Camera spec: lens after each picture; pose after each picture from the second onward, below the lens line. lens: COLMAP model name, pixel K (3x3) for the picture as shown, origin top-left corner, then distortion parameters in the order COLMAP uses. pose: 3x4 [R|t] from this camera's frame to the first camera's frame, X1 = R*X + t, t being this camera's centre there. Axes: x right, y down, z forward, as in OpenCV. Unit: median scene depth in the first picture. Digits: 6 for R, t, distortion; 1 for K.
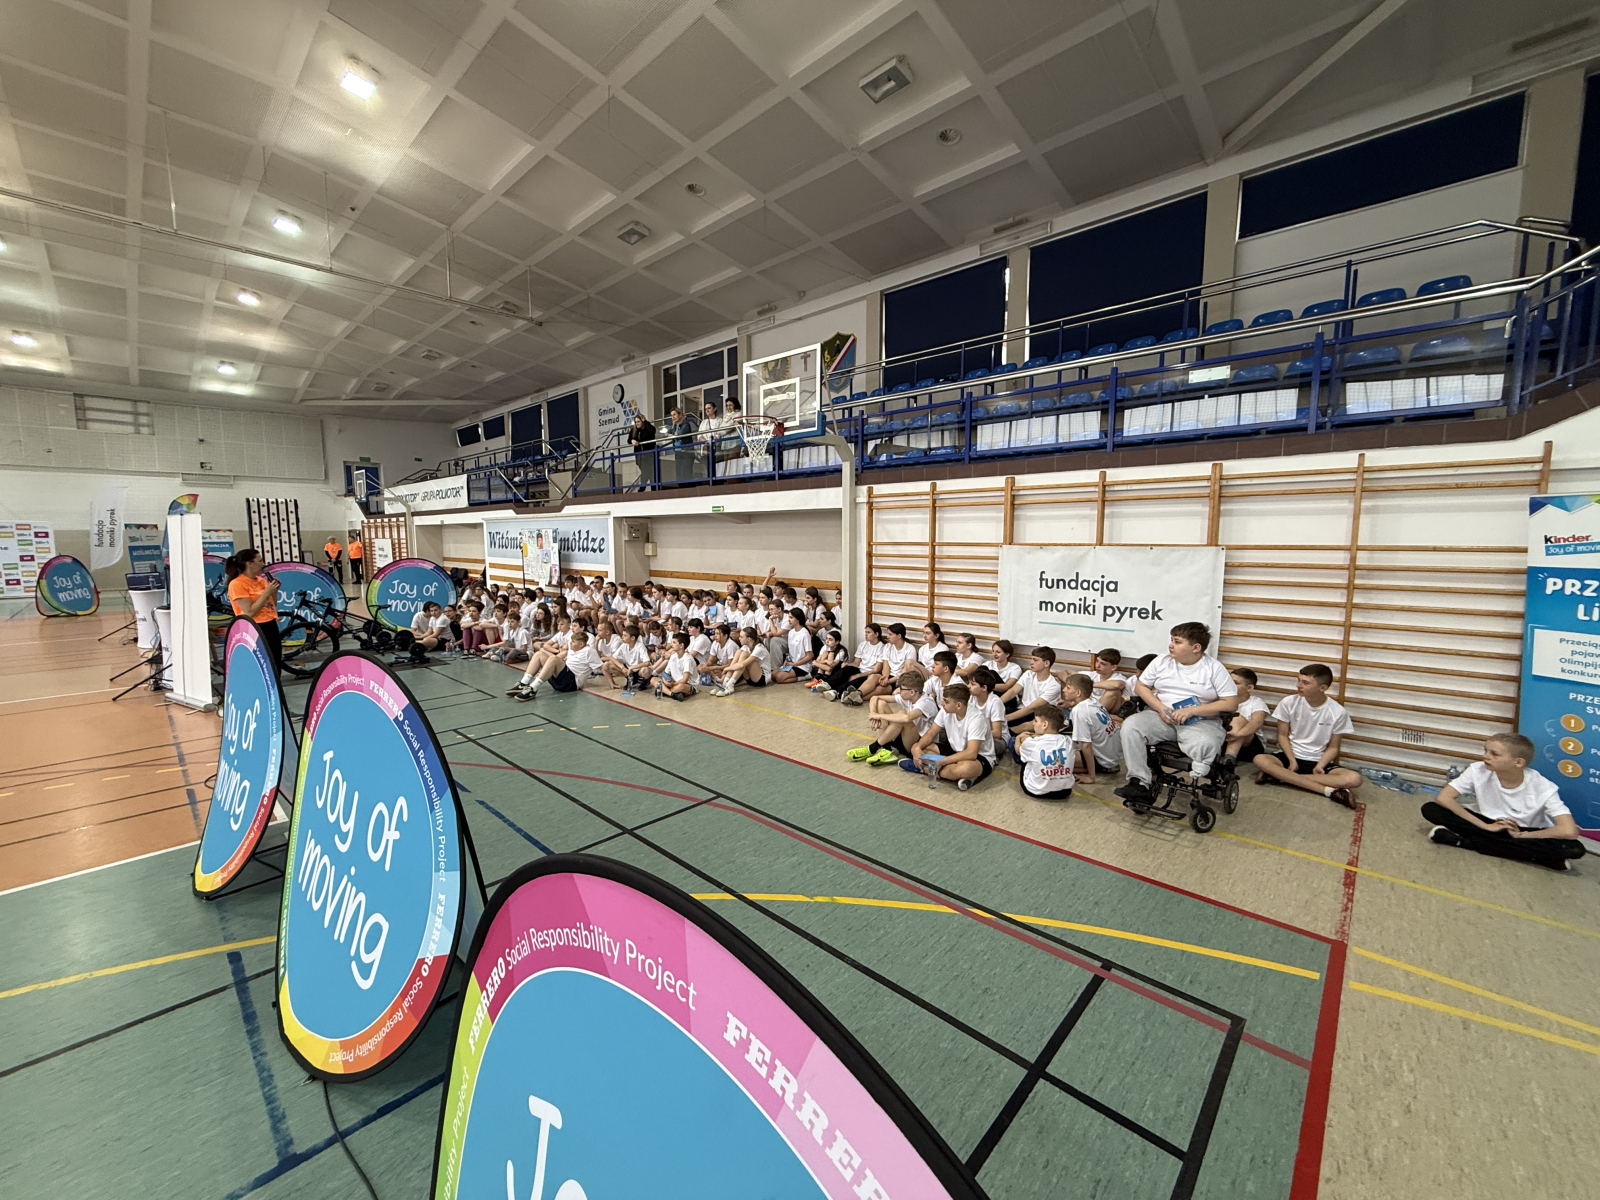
lens RADIAL K [[631.8, 0, 800.0], [0, 631.8, 600.0], [0, 0, 1]] dist [-0.000861, 0.000122]
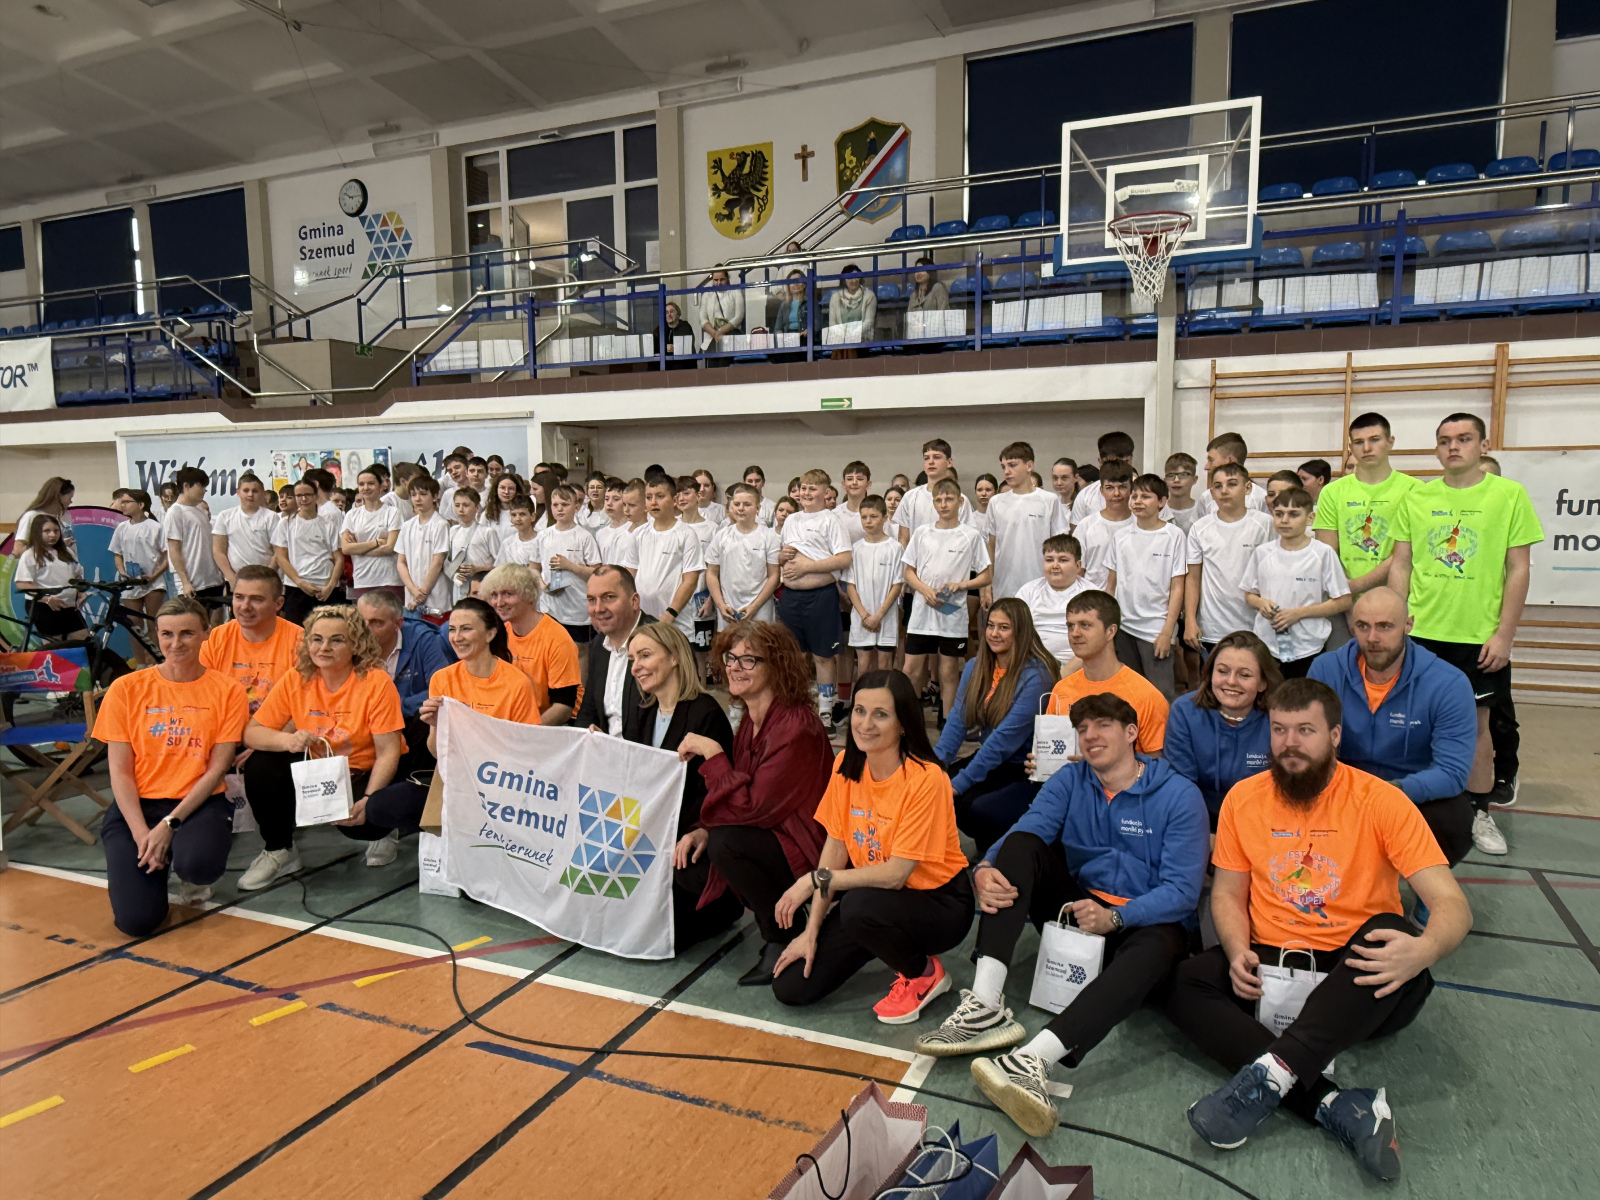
lens RADIAL K [[1040.6, 0, 800.0], [0, 1040.6, 600.0], [0, 0, 1]] dist [0.001568, -0.002803]
pose [[0.937849, -0.038783, 0.344871, -0.335800], [0.041096, 0.999155, 0.000605, 0.016437], [-0.344603, 0.013606, 0.938650, 0.122610]]
